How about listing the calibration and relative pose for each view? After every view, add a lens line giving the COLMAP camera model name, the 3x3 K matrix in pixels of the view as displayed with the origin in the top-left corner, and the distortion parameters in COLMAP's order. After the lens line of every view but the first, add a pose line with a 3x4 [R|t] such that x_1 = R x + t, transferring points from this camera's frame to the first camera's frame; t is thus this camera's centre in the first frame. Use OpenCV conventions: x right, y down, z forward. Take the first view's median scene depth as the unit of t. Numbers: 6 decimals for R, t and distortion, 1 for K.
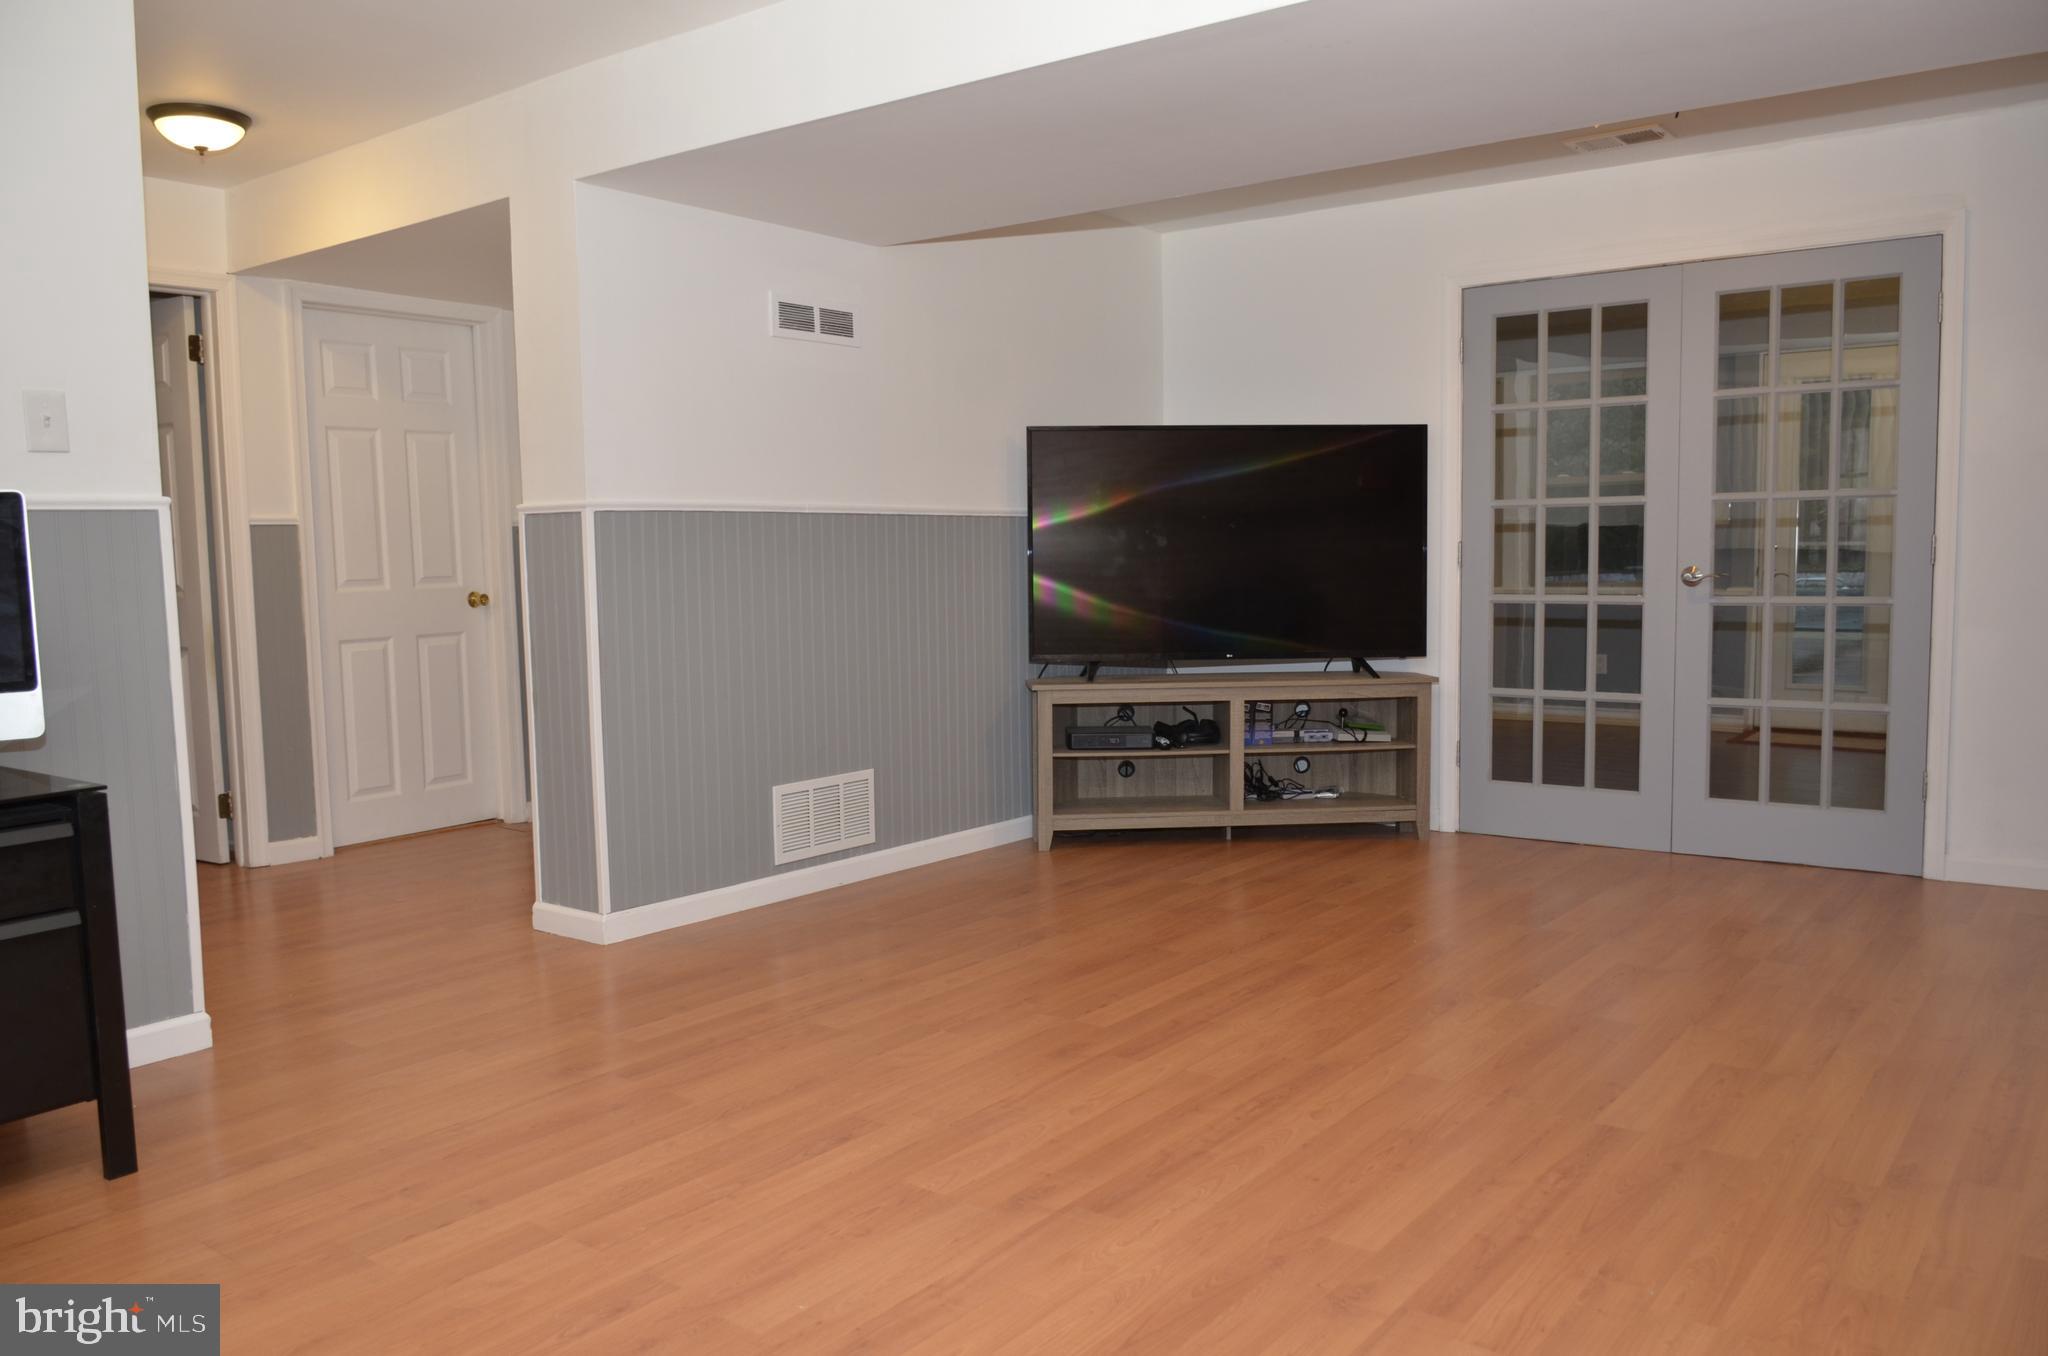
lens RADIAL K [[1561.8, 0, 1024.0], [0, 1561.8, 678.0], [0, 0, 1]] dist [-0.018256, -0.005571]
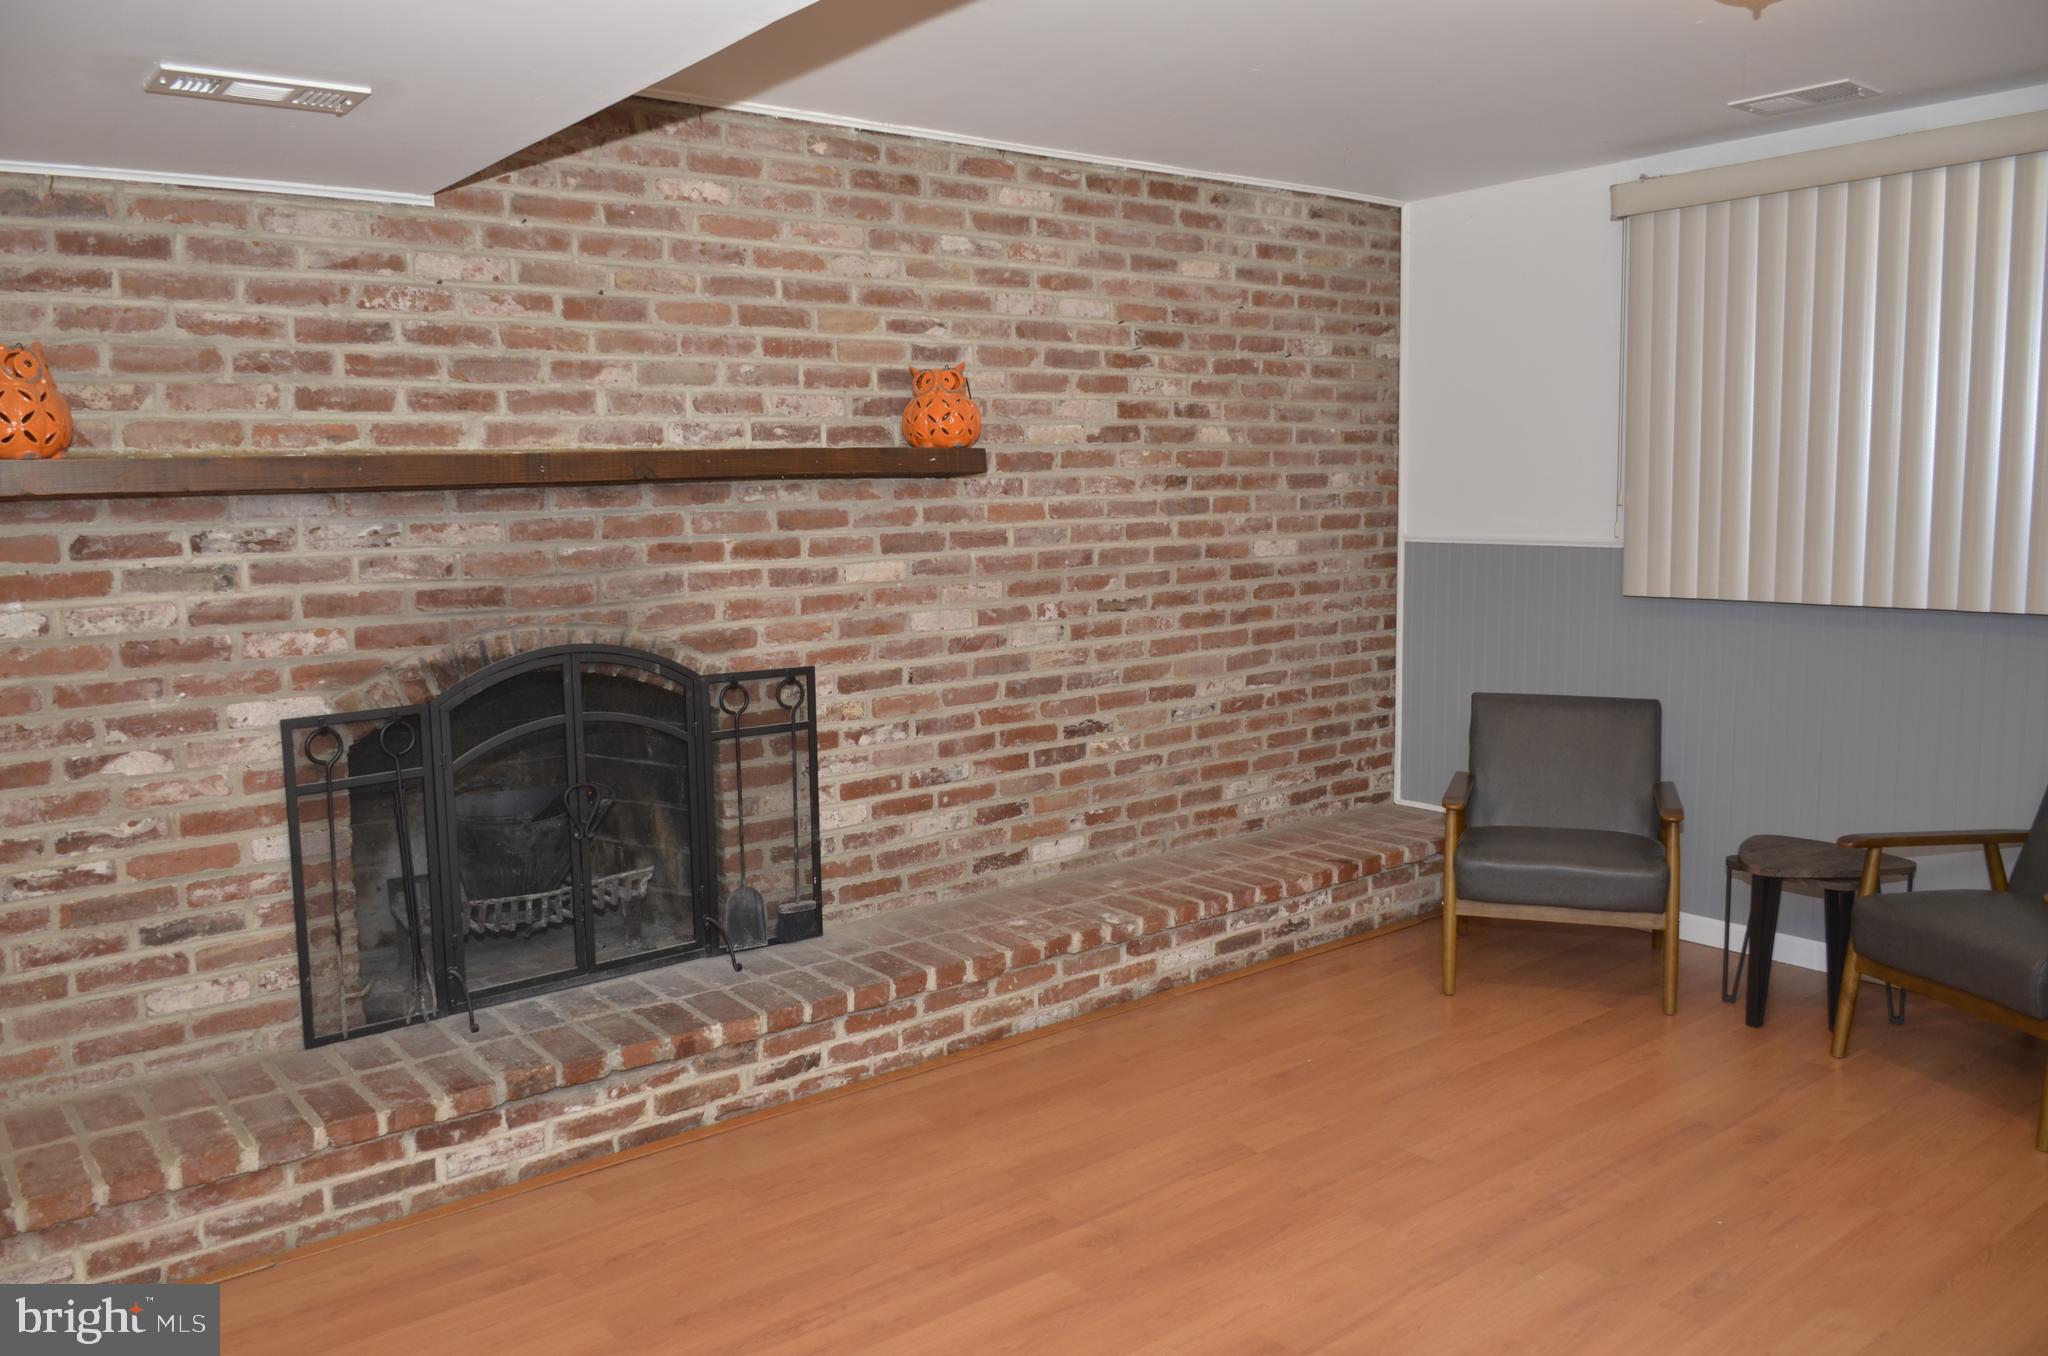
lens RADIAL K [[1543.9, 0, 1017.9], [0, 1543.9, 669.8], [0, 0, 1]] dist [-0.027332, -0.009984]
pose [[-0.967826, 0.008440, 0.251480, -0.022583], [0.058905, 0.979265, 0.193831, -0.149440], [-0.244630, 0.202408, -0.948255, 0.976954]]
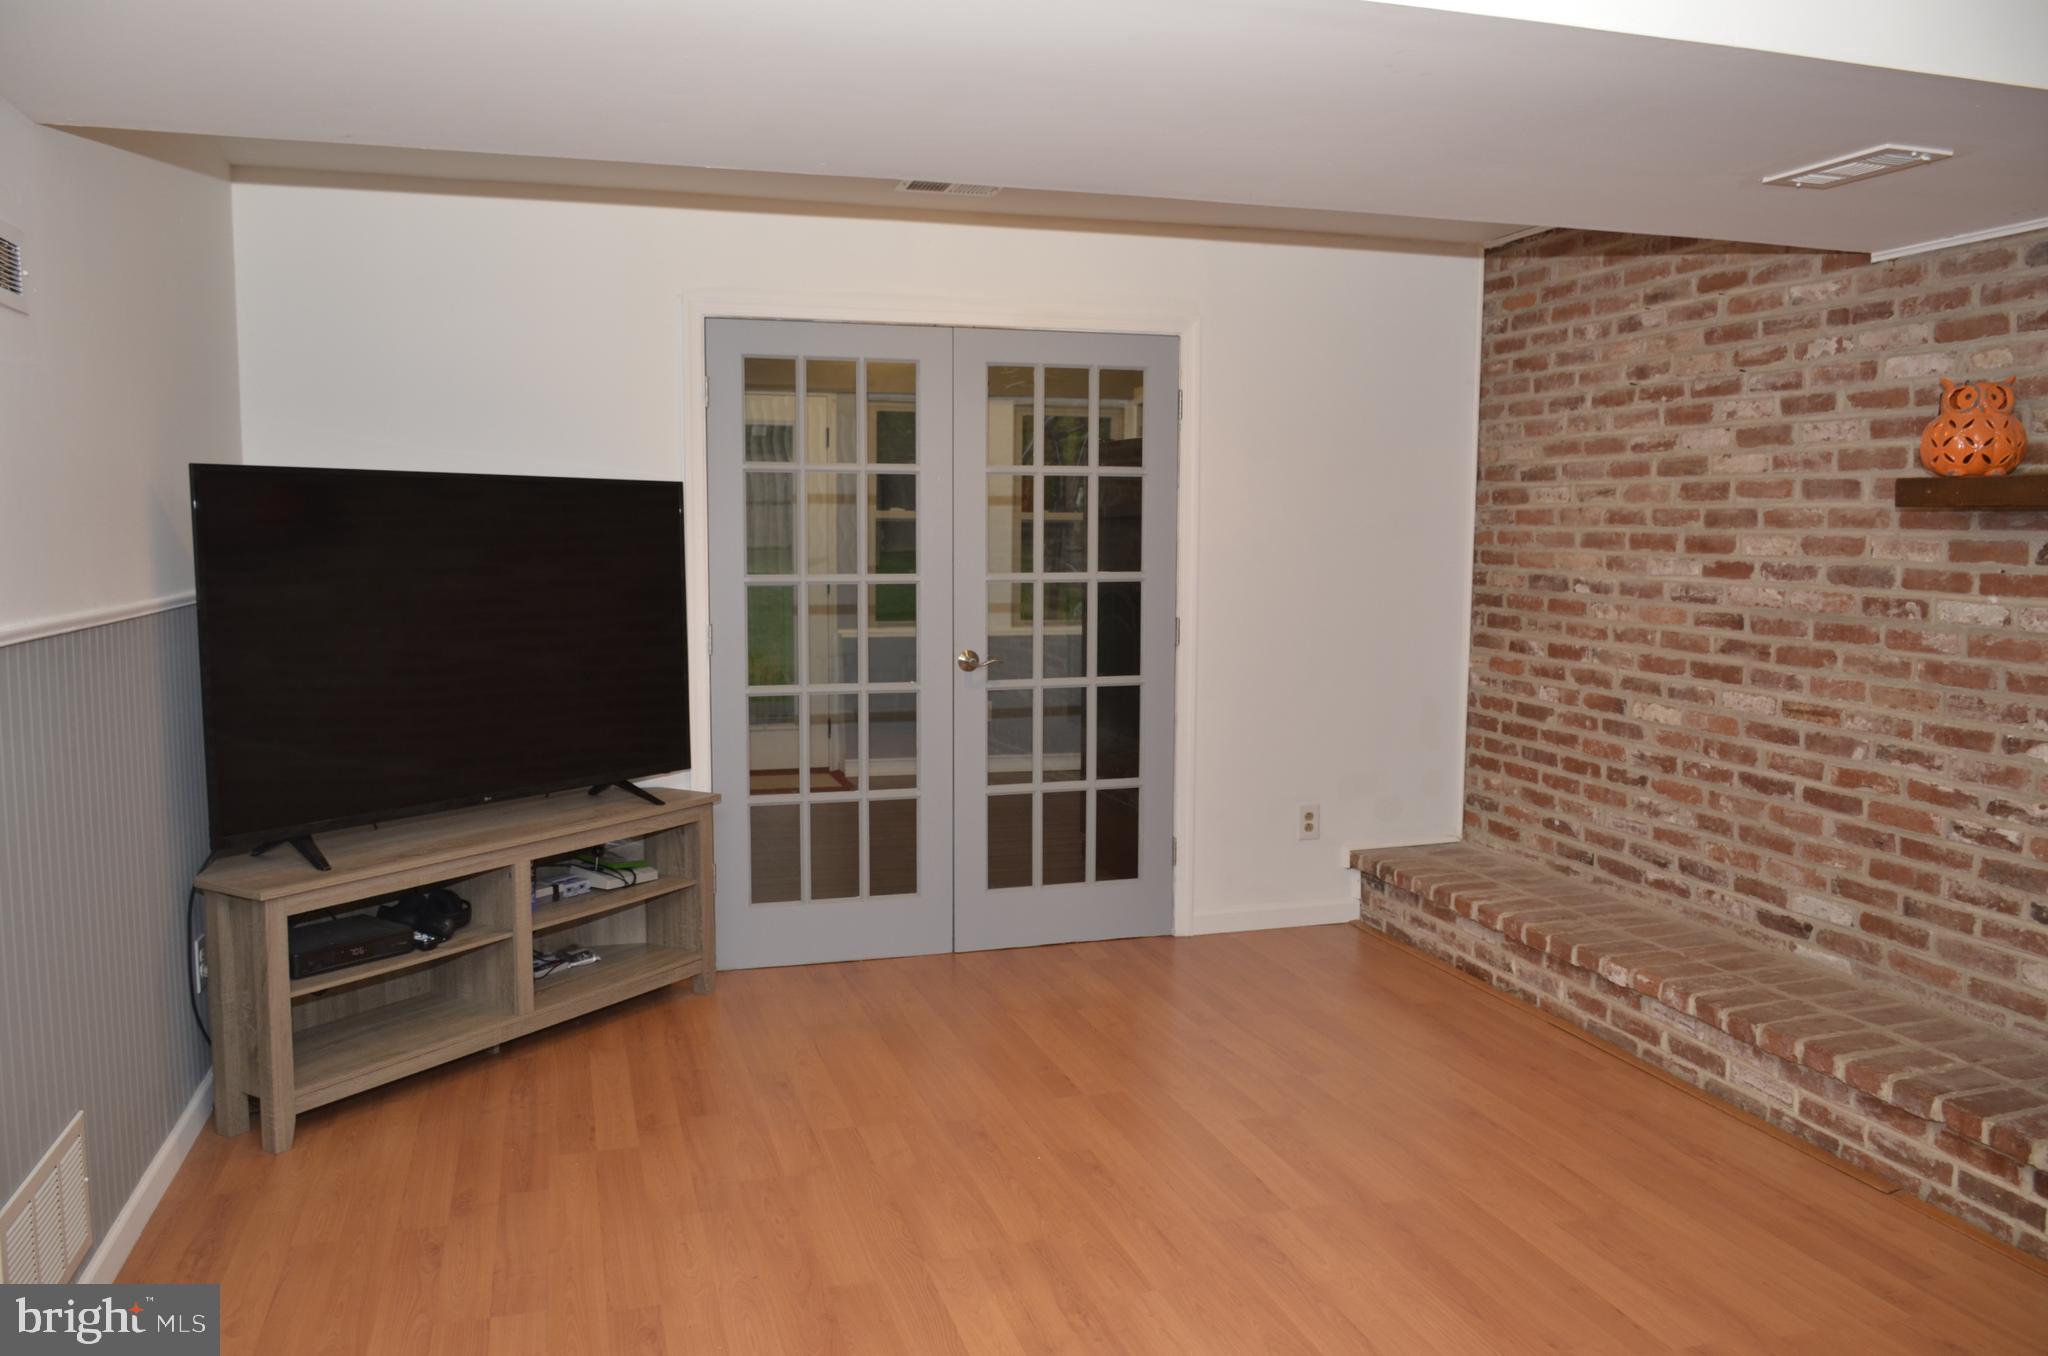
lens RADIAL K [[1557.2, 0, 1027.3], [0, 1557.2, 668.1], [0, 0, 1]] dist [-0.011488, -0.005056]
pose [[0.588591, -0.058569, 0.806307, -0.335931], [0.052485, 0.998036, 0.034183, -0.098048], [-0.806725, 0.022200, 0.590509, 0.445114]]
